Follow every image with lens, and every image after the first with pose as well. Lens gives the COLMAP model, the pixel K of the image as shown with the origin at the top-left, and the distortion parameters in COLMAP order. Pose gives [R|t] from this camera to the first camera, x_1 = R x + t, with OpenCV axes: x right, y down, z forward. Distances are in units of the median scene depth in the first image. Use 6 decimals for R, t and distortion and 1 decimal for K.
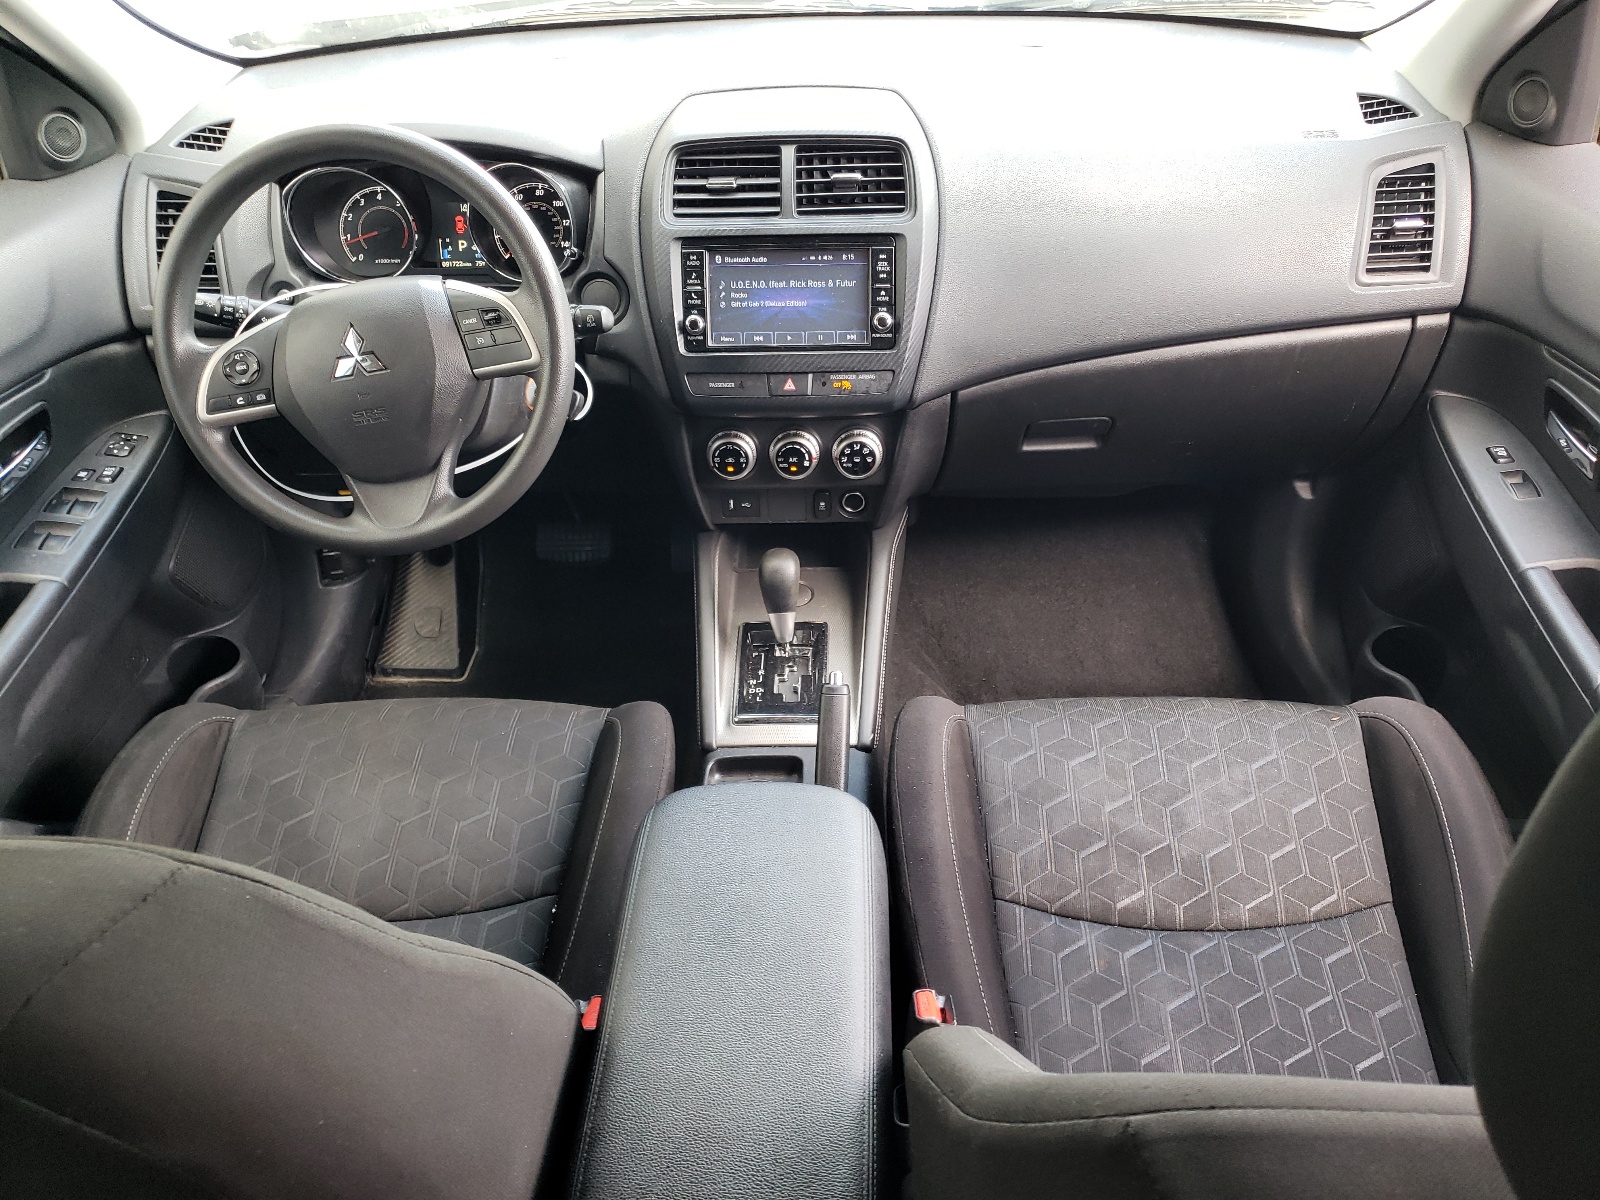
lens RADIAL K [[1219.8, 0, 800.8], [0, 1219.8, 601.1], [0, 0, 1]] dist [0.004416, 0.001593]
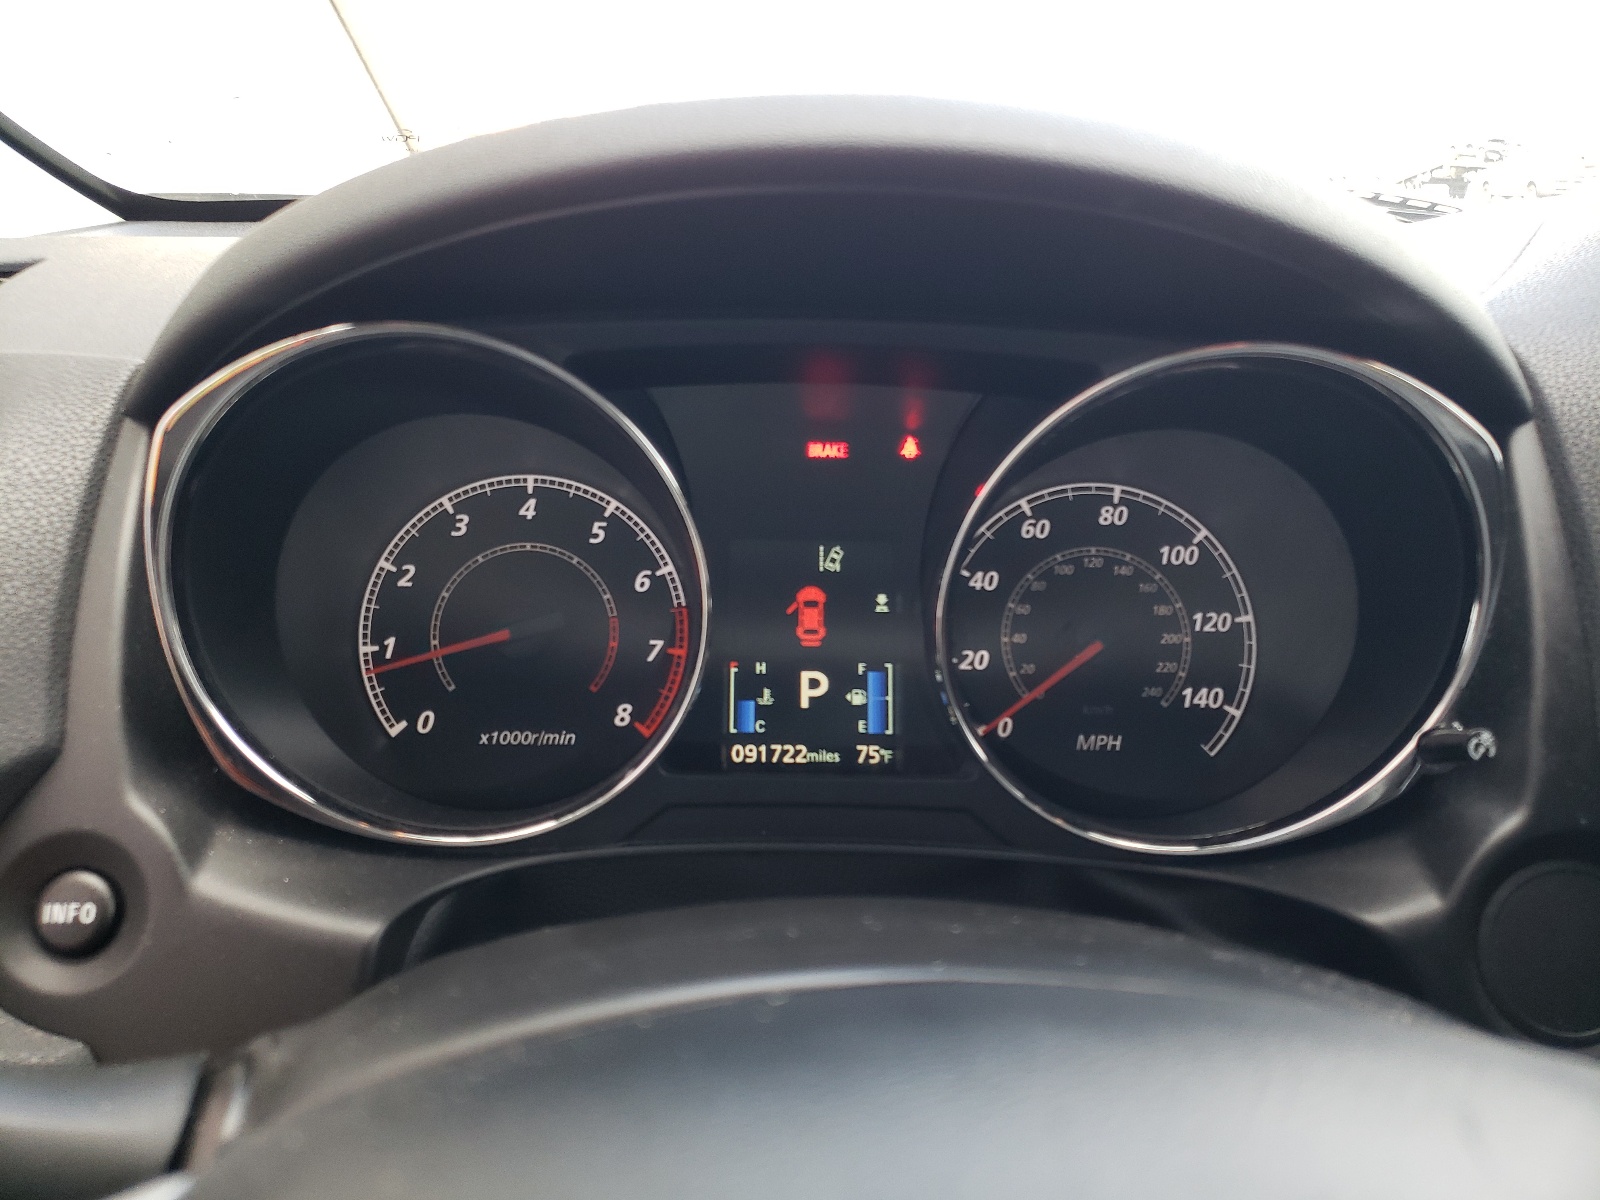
lens RADIAL K [[1187.3, 0, 800.4], [0, 1187.3, 600.5], [0, 0, 1]] dist [0.013947, 0.002891]
pose [[0.993492, 0.034314, 0.108606, -0.311324], [0.004014, 0.942399, -0.334466, -0.221930], [-0.113827, 0.332725, 0.936129, 0.748120]]
